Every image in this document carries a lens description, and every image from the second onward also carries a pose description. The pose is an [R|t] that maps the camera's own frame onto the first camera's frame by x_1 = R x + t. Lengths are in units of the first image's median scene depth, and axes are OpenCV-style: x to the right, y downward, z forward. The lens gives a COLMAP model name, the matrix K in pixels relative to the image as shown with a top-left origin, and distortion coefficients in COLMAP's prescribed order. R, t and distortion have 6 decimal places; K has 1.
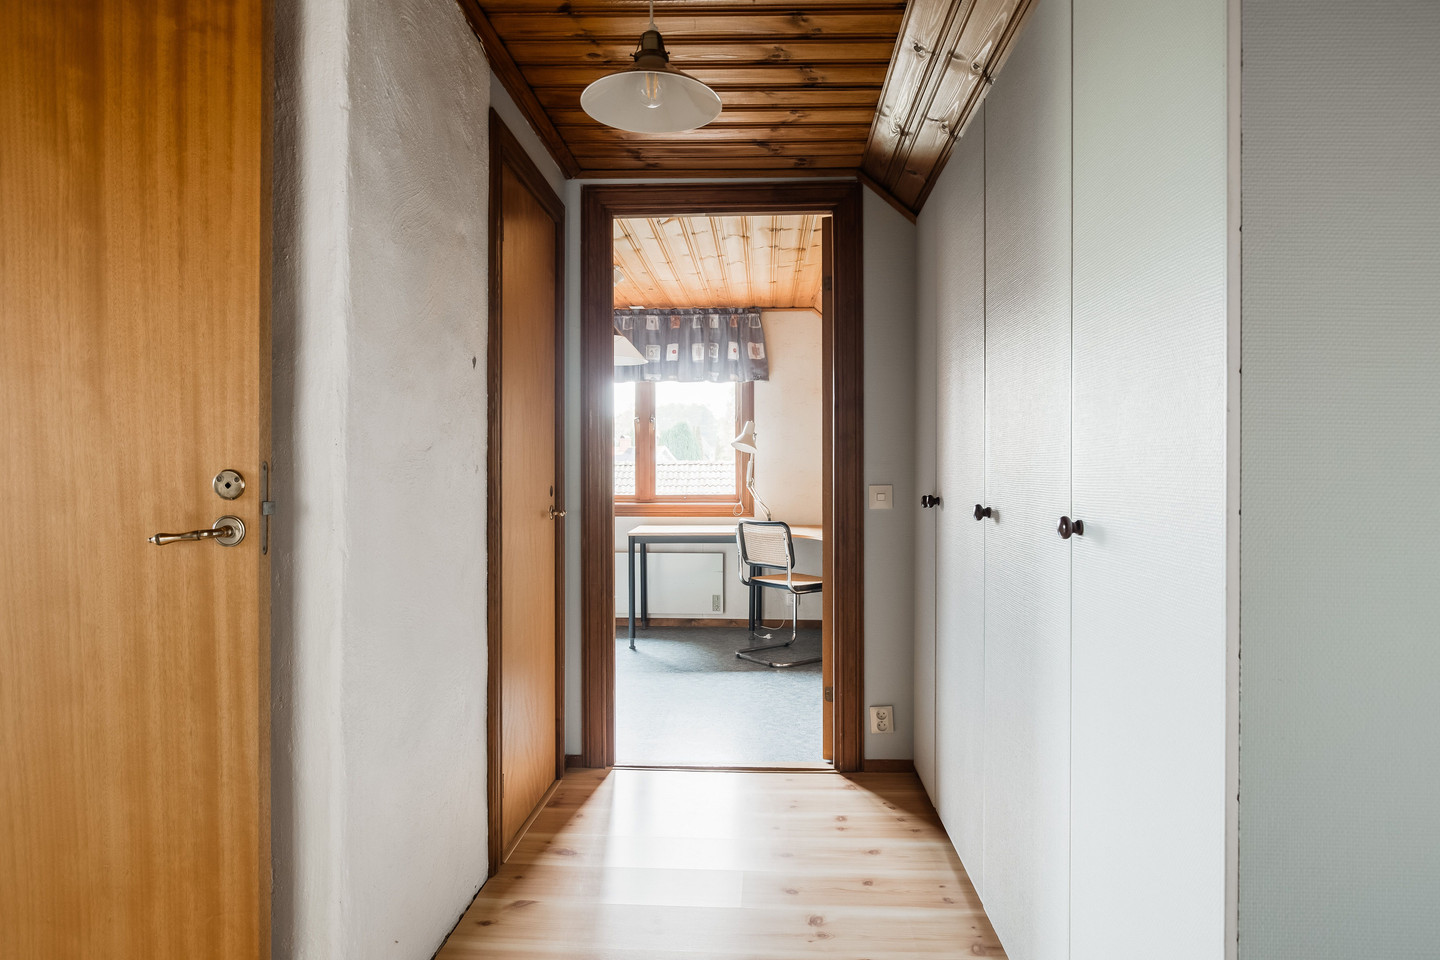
lens RADIAL K [[867.4, 0, 728.0], [0, 867.4, 483.5], [0, 0, 1]] dist [0.004786, 0.000205]
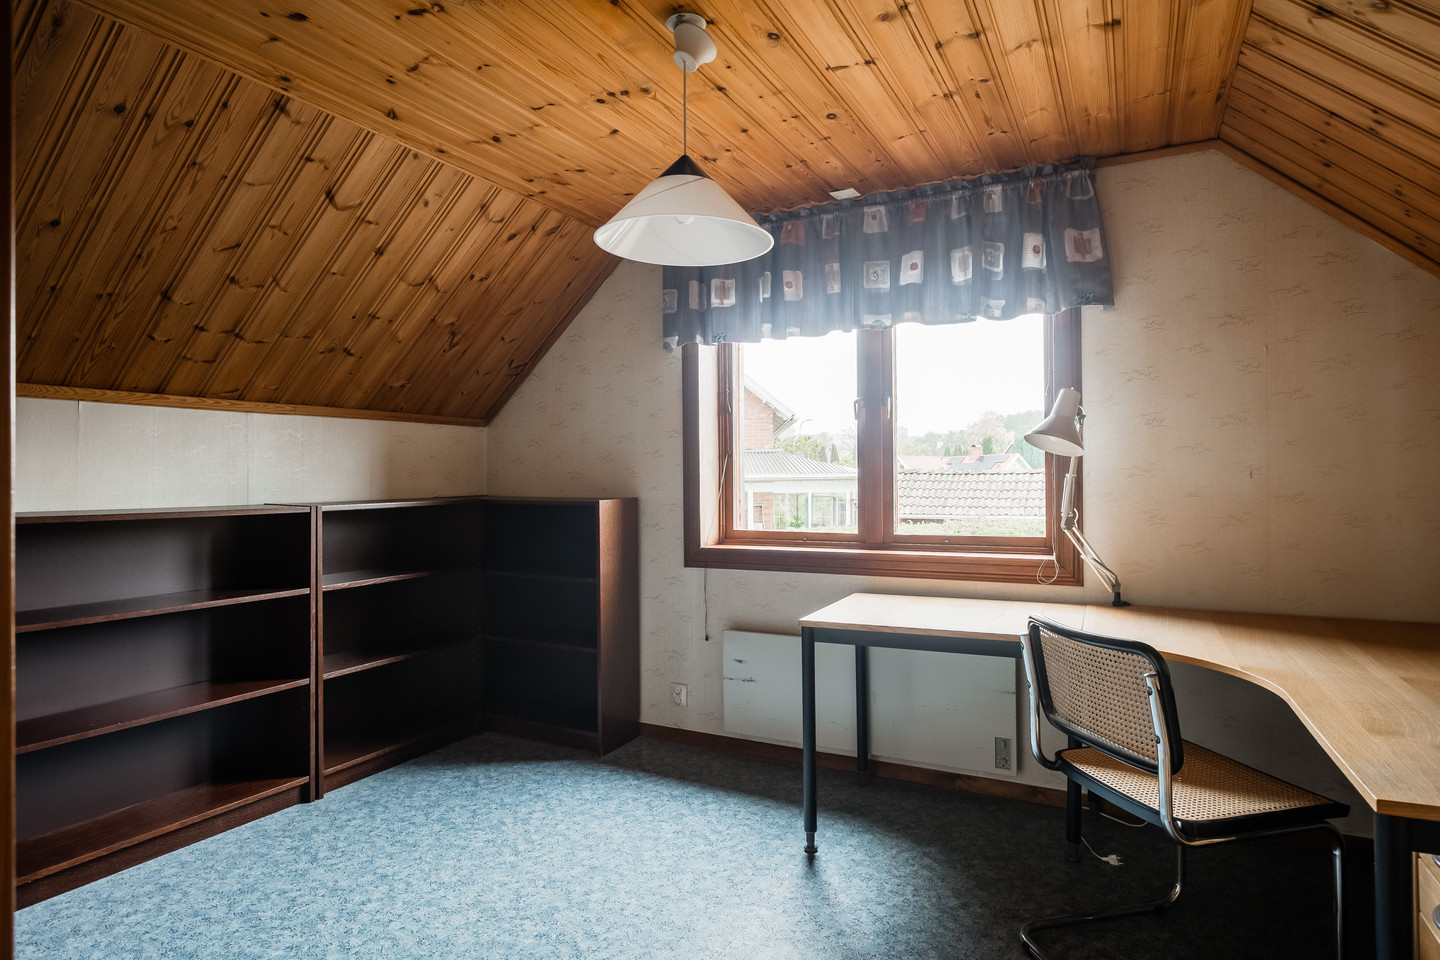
lens RADIAL K [[817.6, 0, 721.2], [0, 817.6, 480.0], [0, 0, 1]] dist [-0.007914, -0.002216]
pose [[0.910538, -0.007916, -0.413350, 0.035151], [0.006484, 0.999967, -0.004867, -0.020698], [0.413375, 0.001752, 0.910559, 0.497713]]
